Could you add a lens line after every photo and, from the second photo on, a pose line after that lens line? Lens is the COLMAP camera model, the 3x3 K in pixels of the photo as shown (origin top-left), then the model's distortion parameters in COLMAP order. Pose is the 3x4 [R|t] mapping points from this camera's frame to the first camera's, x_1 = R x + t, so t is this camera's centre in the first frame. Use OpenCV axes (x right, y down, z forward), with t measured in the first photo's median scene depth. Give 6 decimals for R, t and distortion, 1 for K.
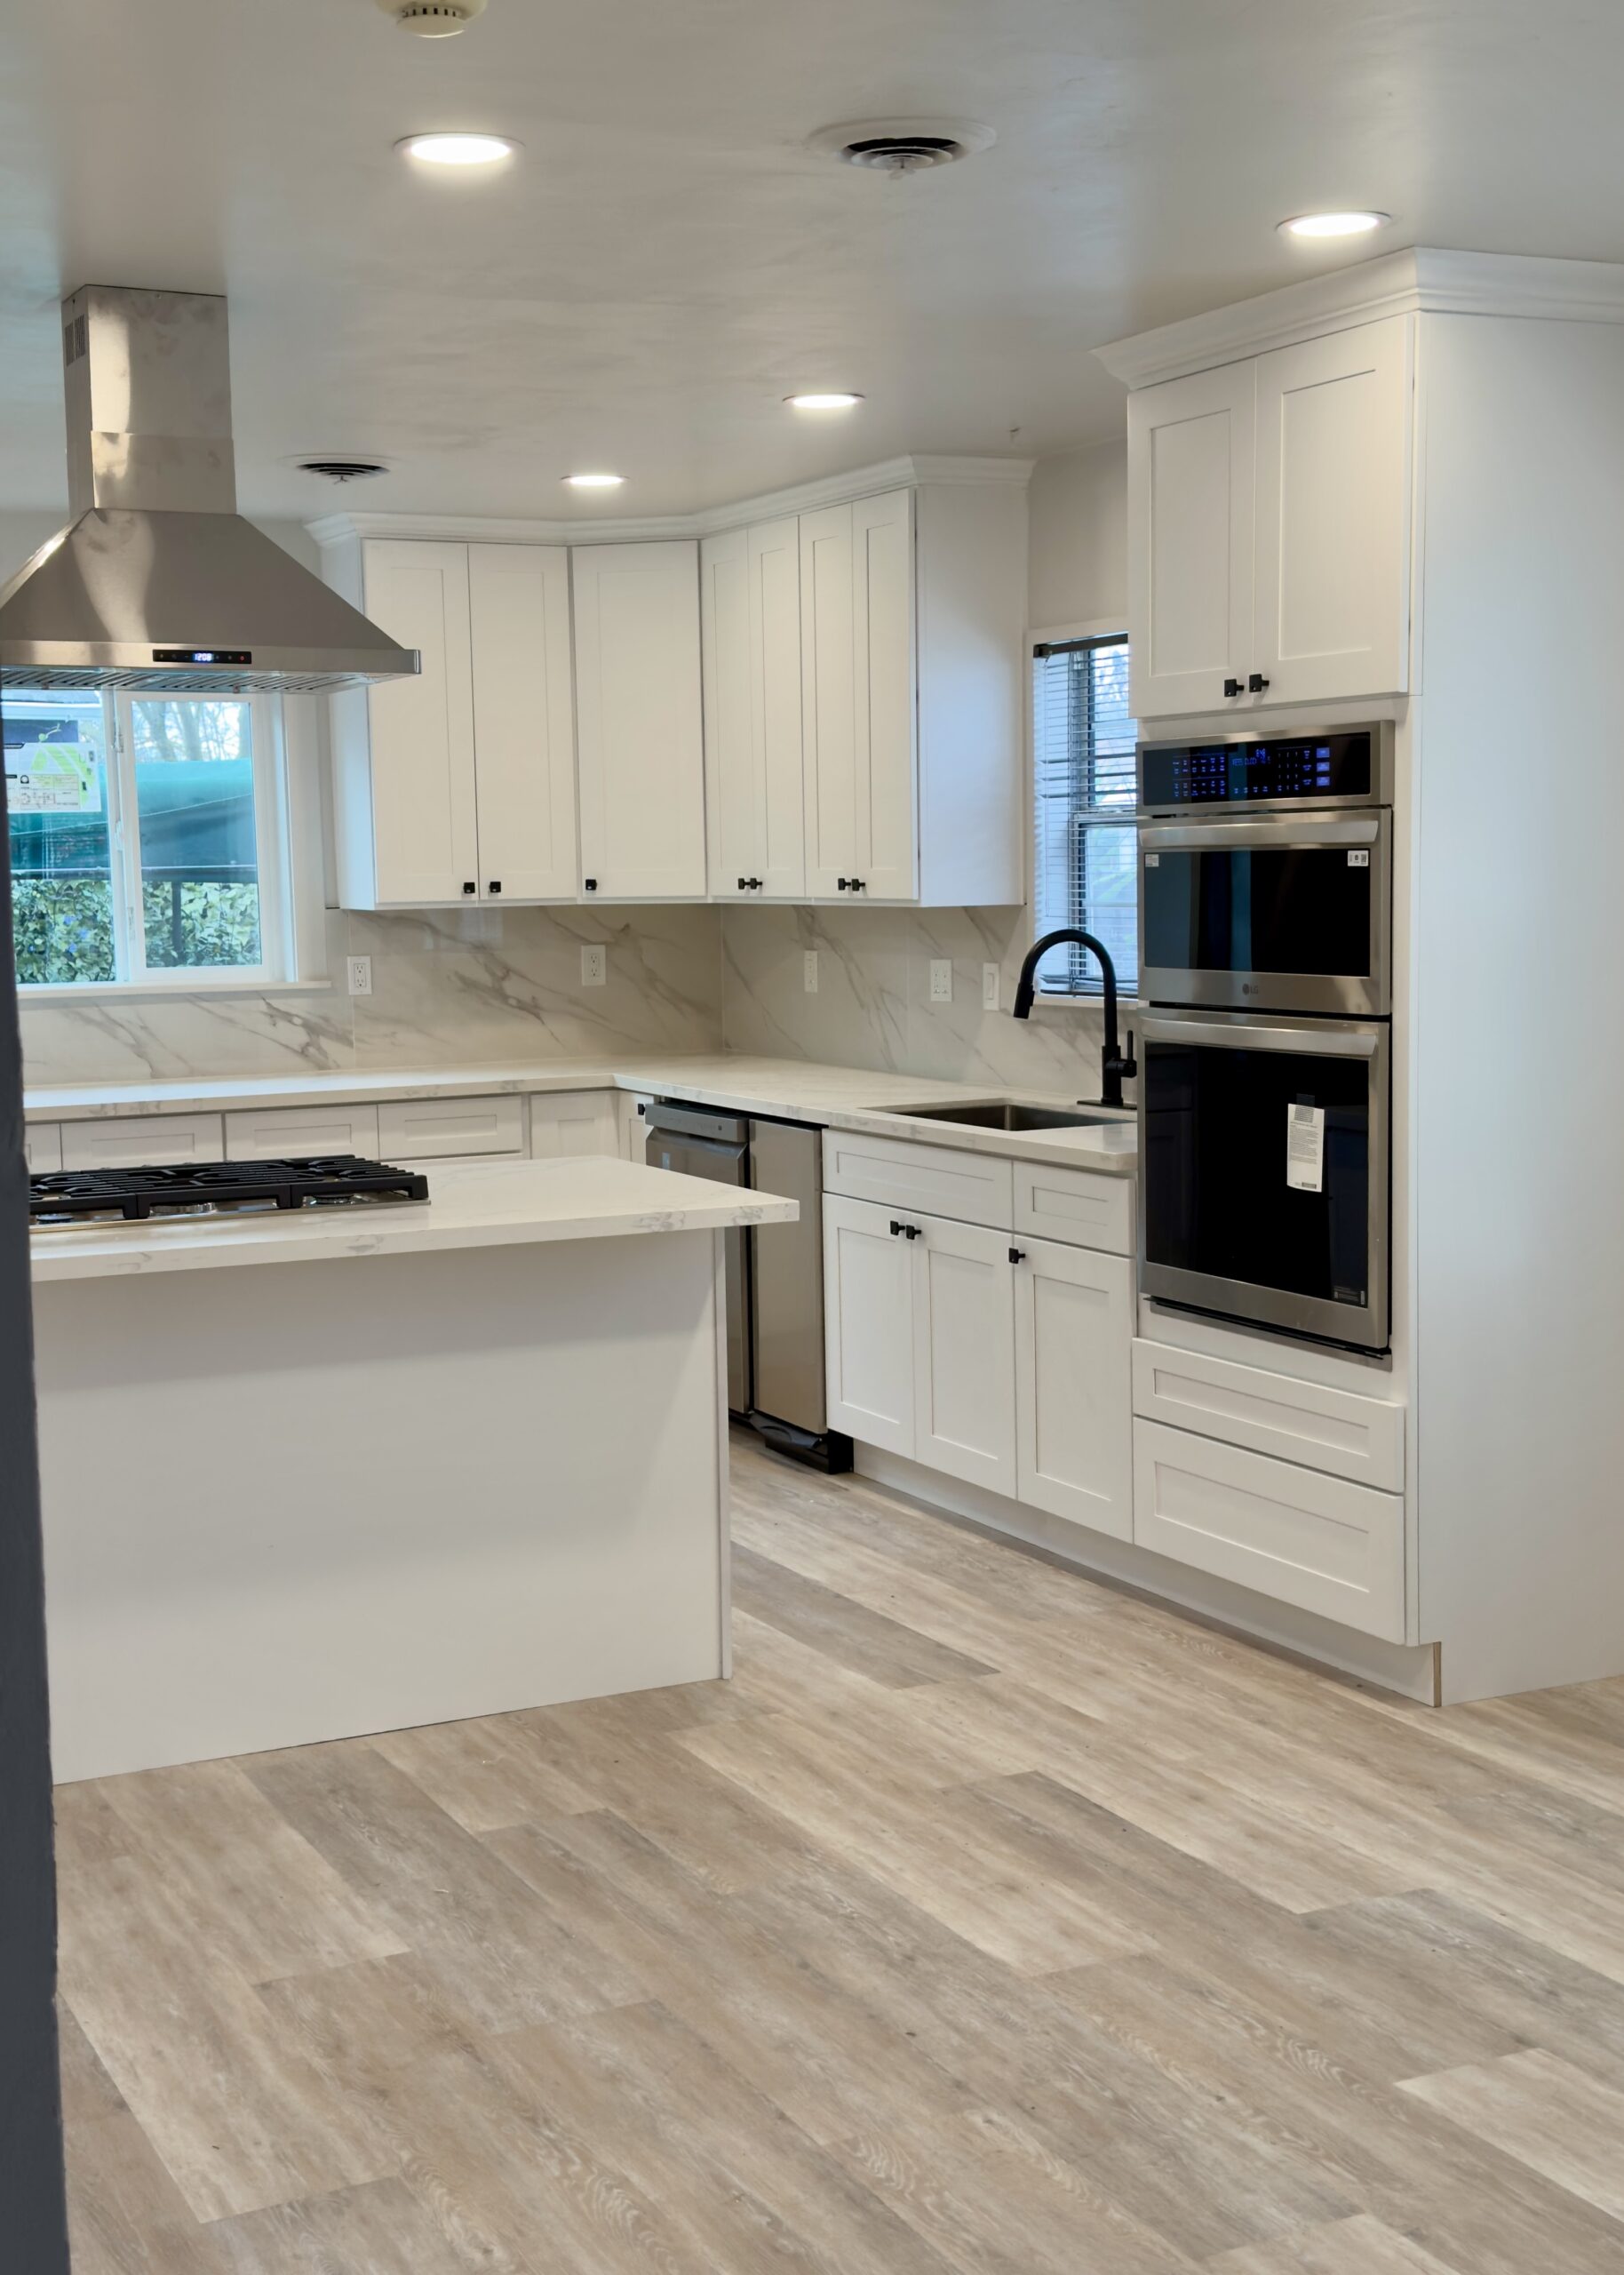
lens RADIAL K [[2841.0, 0, 796.6], [0, 2841.0, 1150.6], [0, 0, 1]] dist [0.172333, -0.375725]
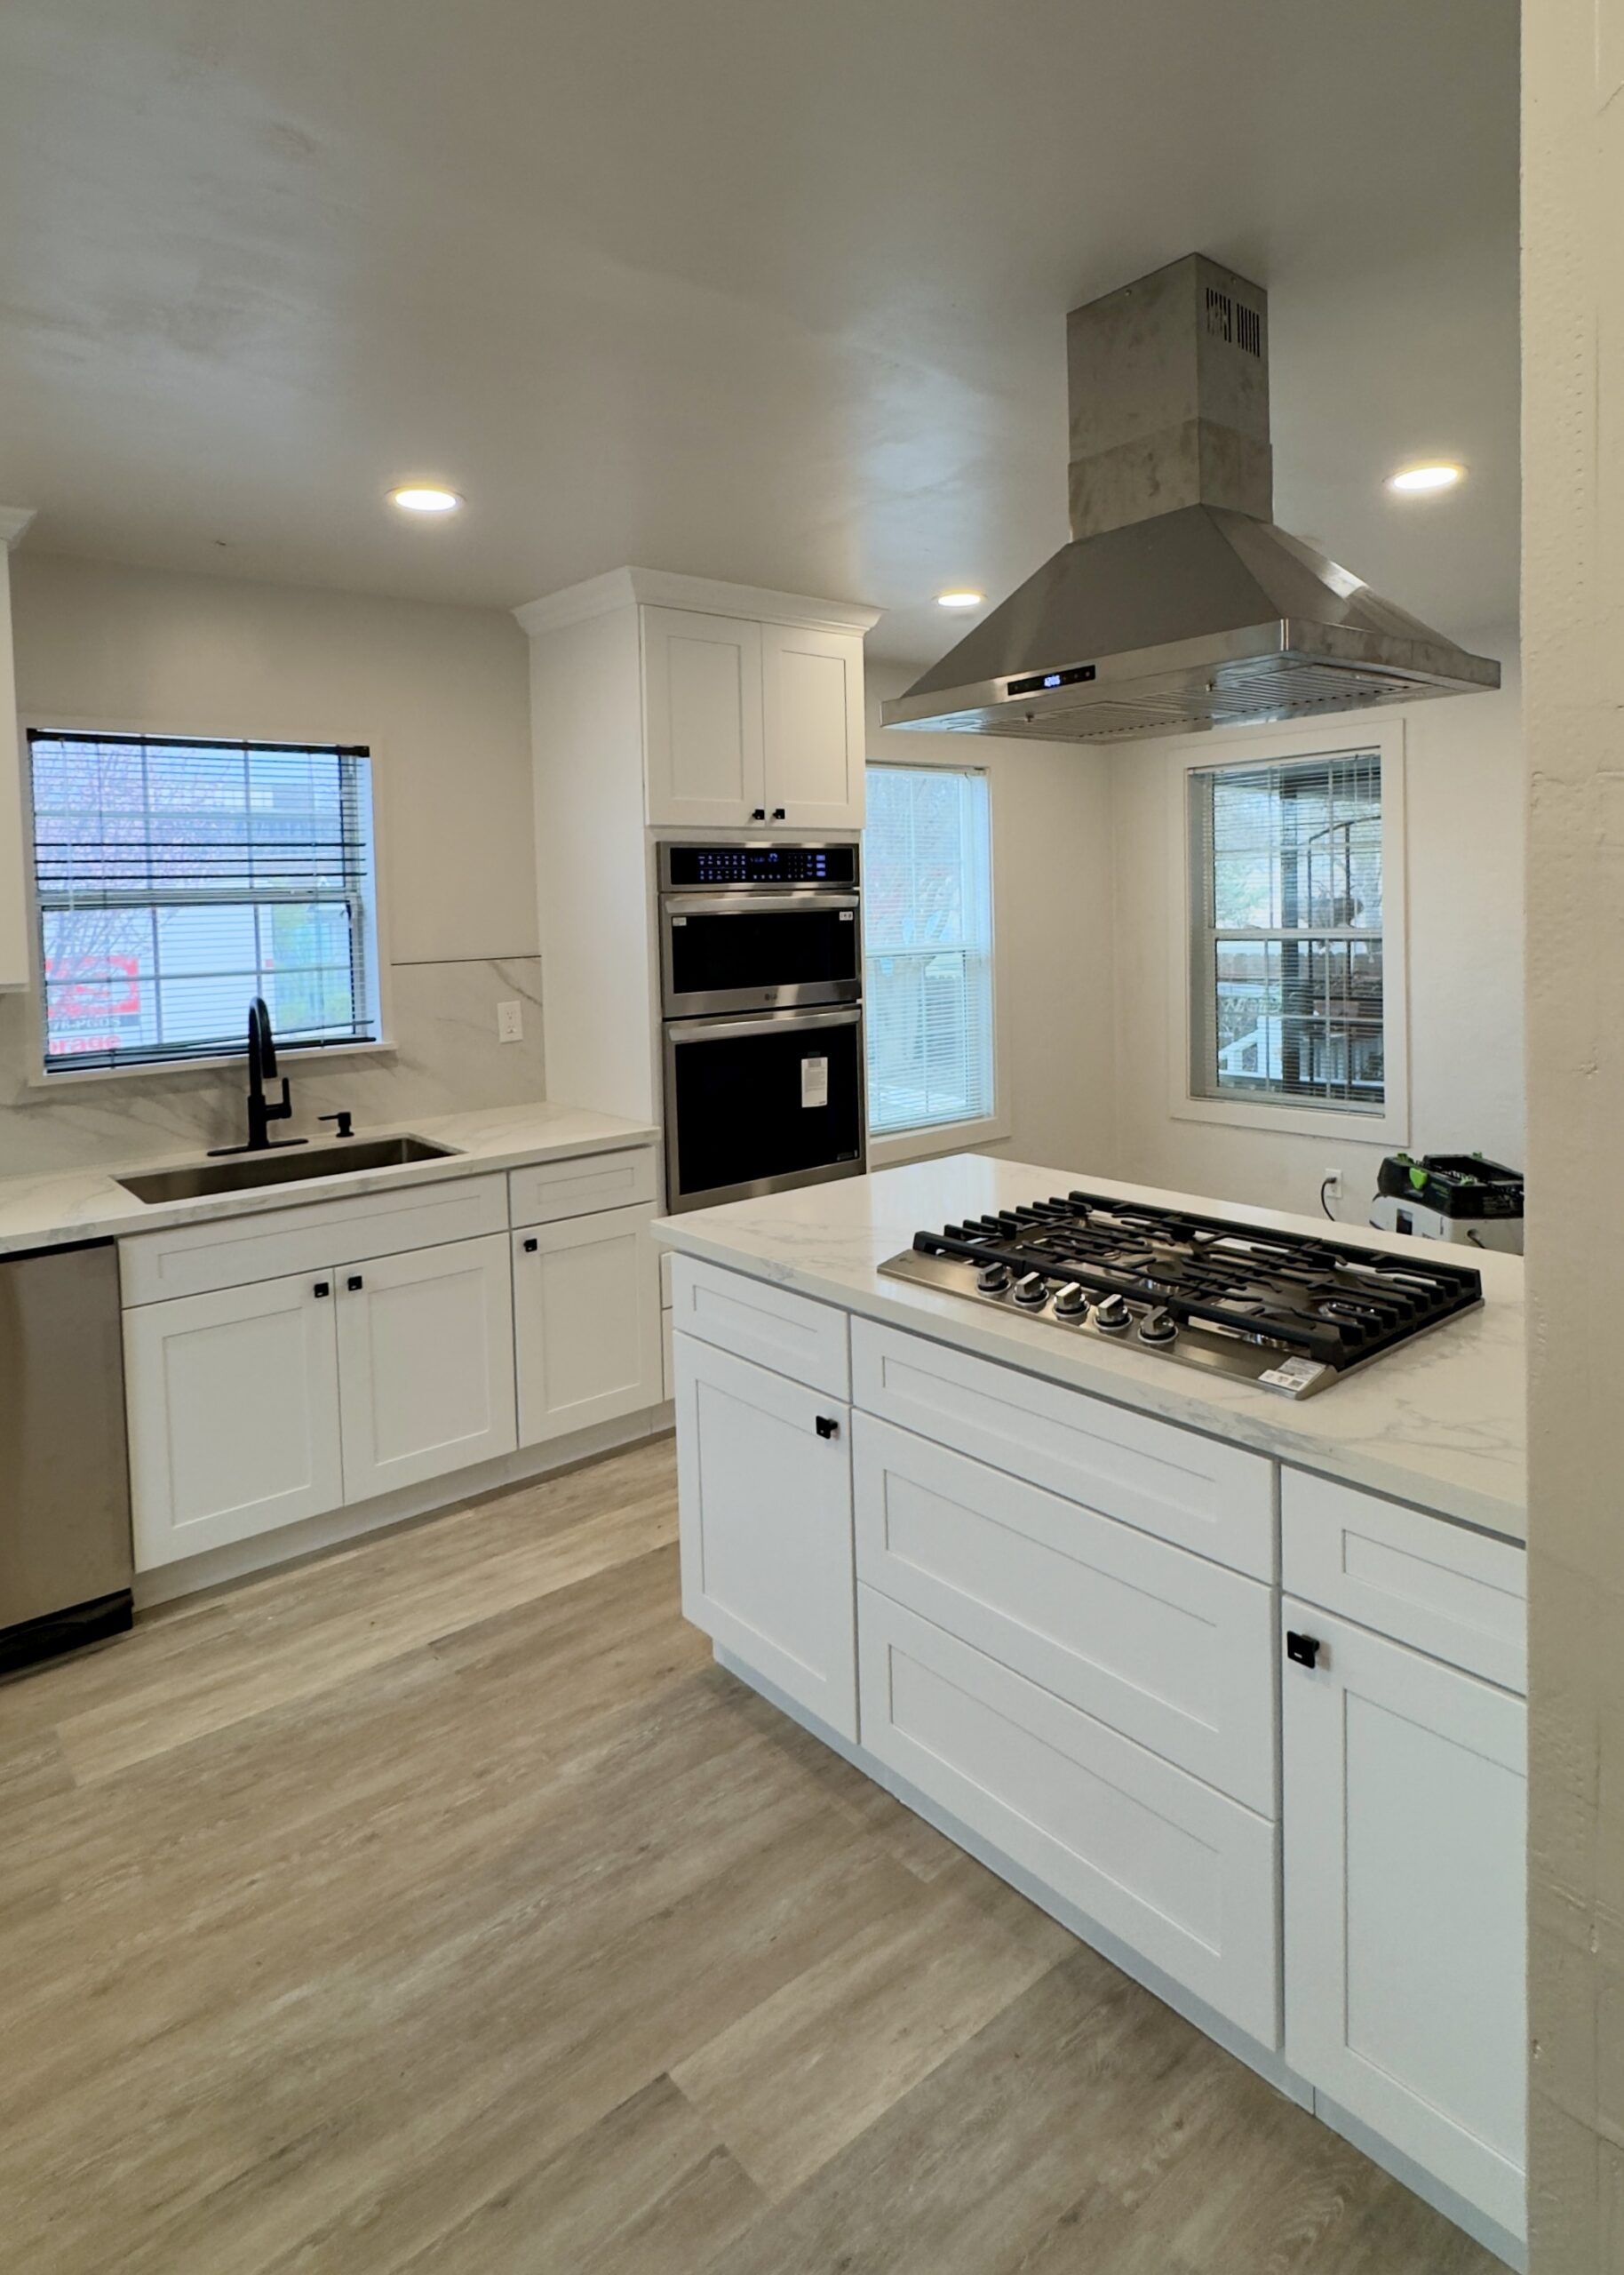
lens RADIAL K [[1262.4, 0, 808.7], [0, 1262.4, 957.9], [0, 0, 1]] dist [-0.001160, -0.000391]
pose [[-0.235423, -0.021599, 0.971653, -0.584887], [0.130814, 0.989952, 0.053700, -0.121690], [-0.963049, 0.139748, -0.230232, 1.210018]]
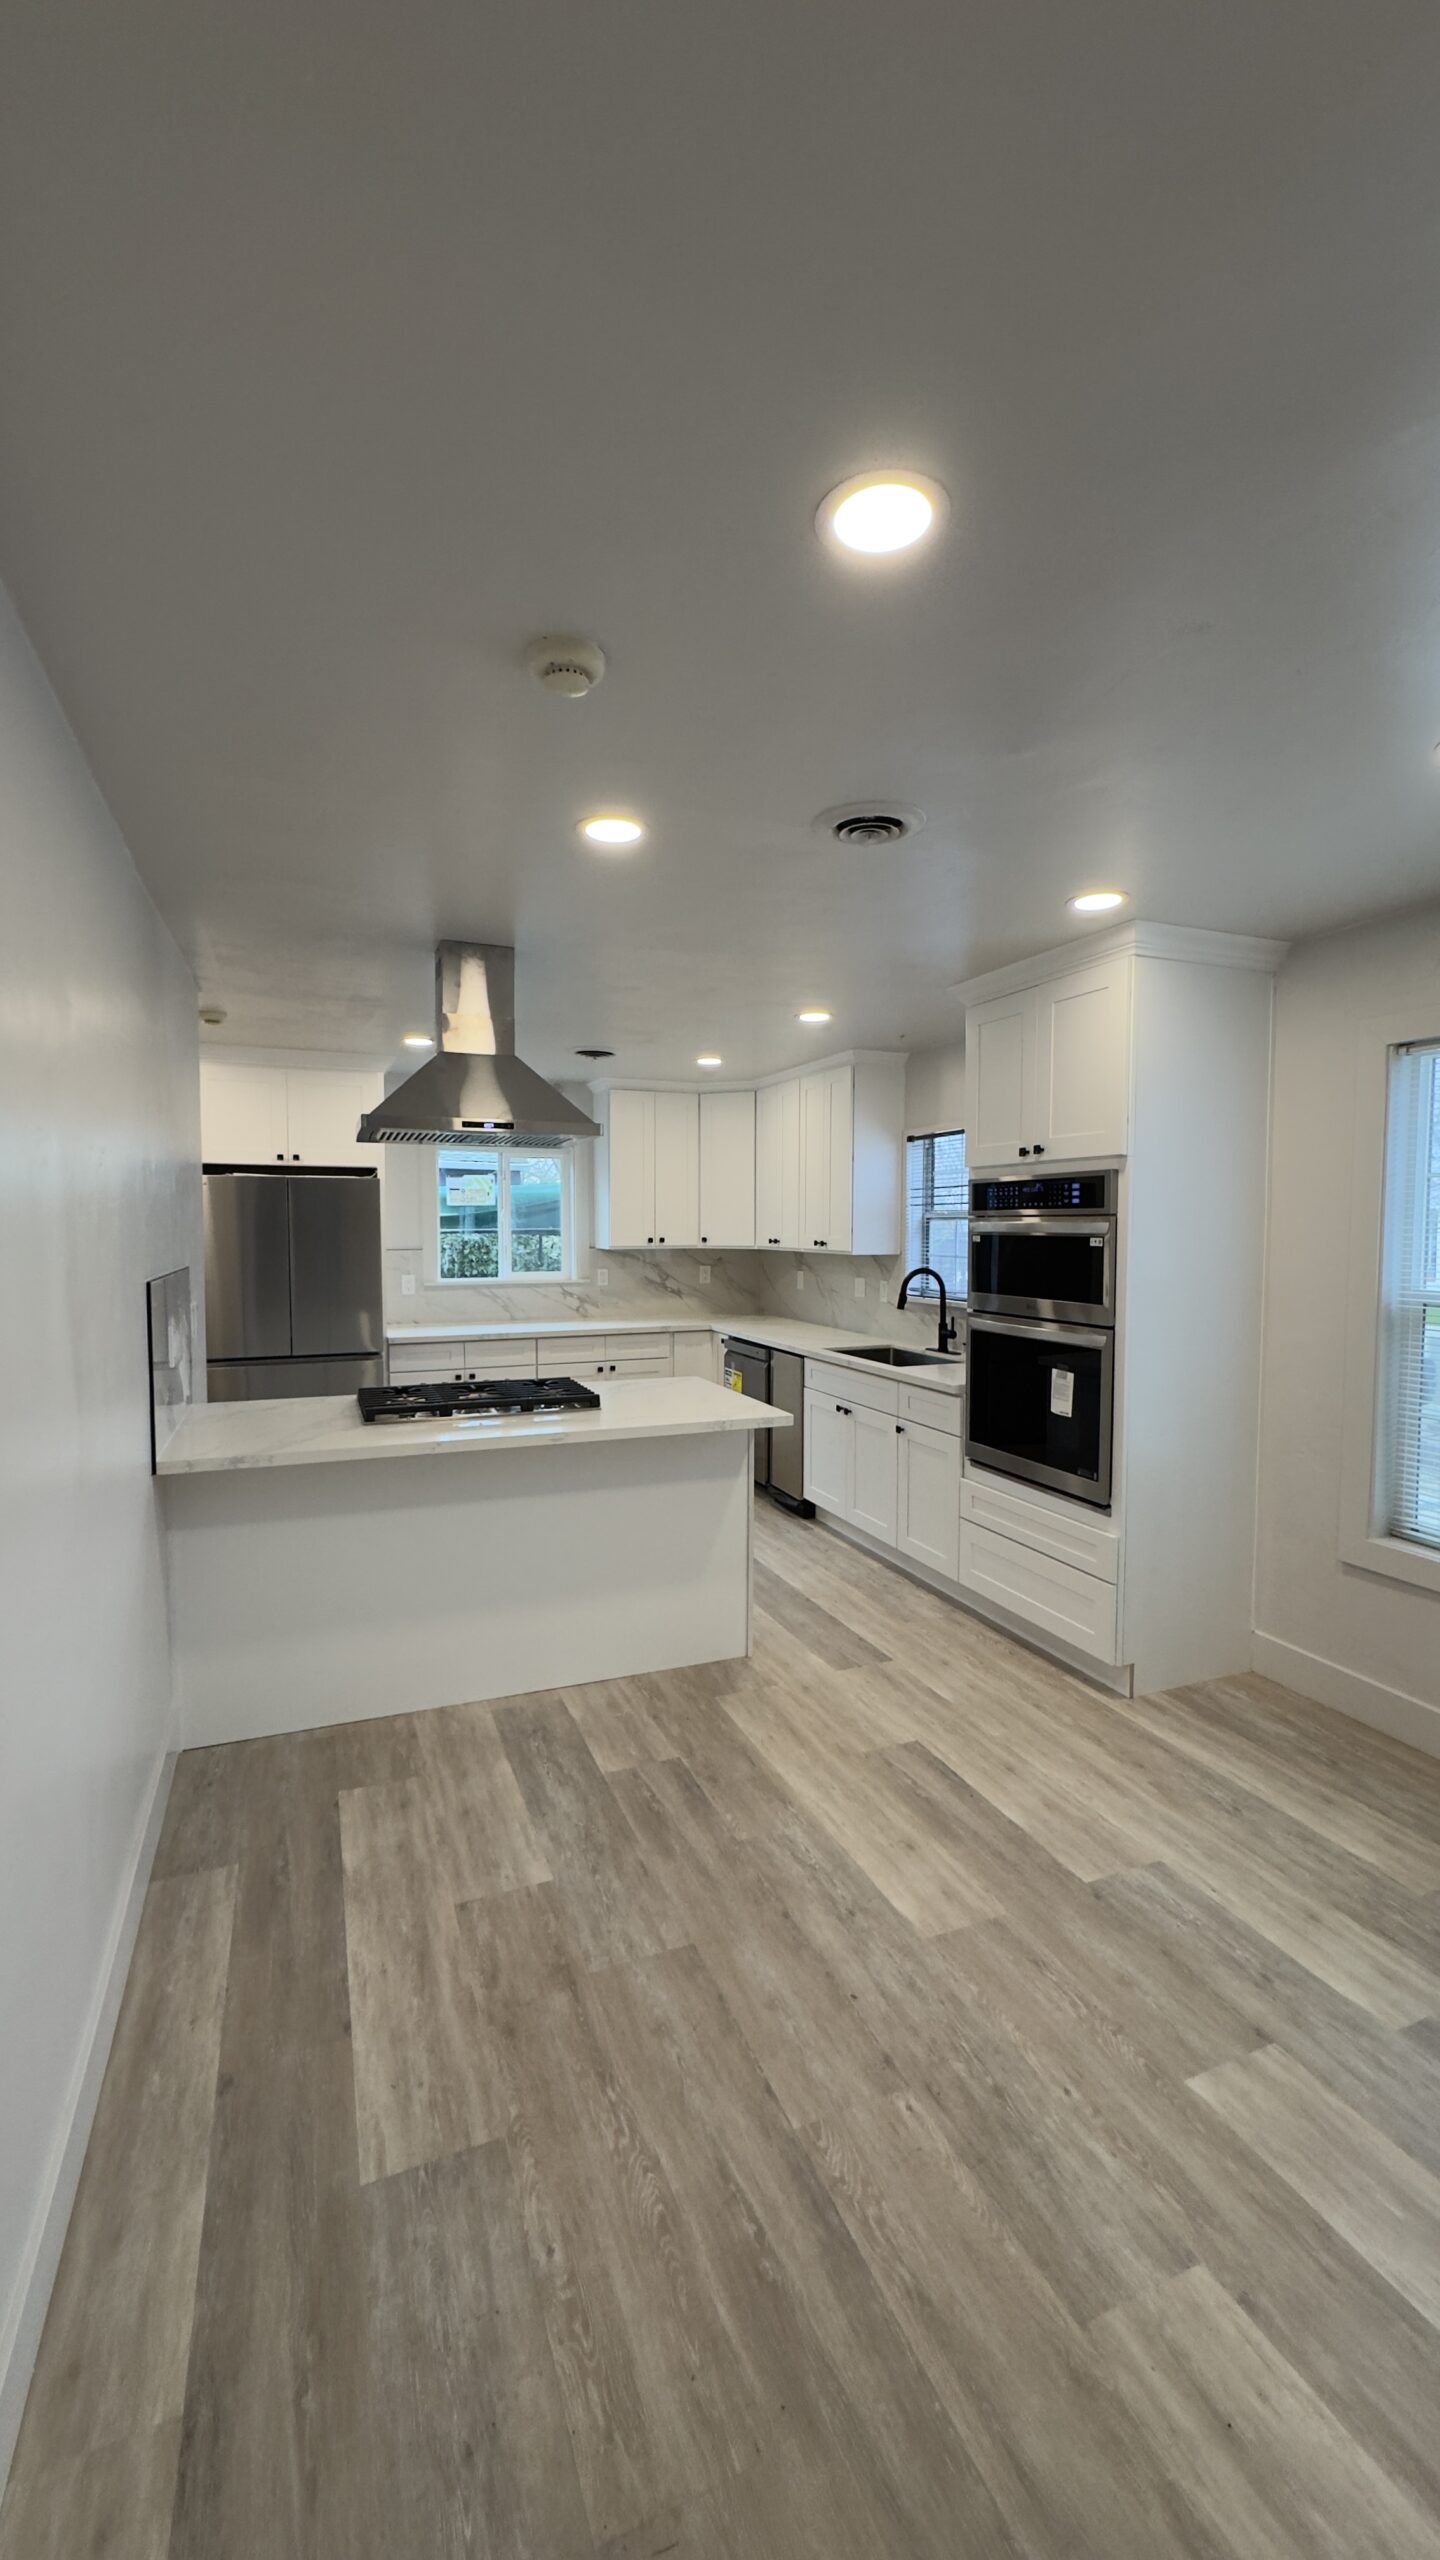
lens RADIAL K [[1024.0, 0, 720.0], [0, 1024.0, 1280.0], [0, 0, 1]] dist [-0.000910, -0.000176]
pose [[0.997213, 0.024186, -0.070575, -0.001965], [-0.027563, 0.998502, -0.047273, -0.038501], [0.069326, 0.049086, 0.996386, 0.314270]]
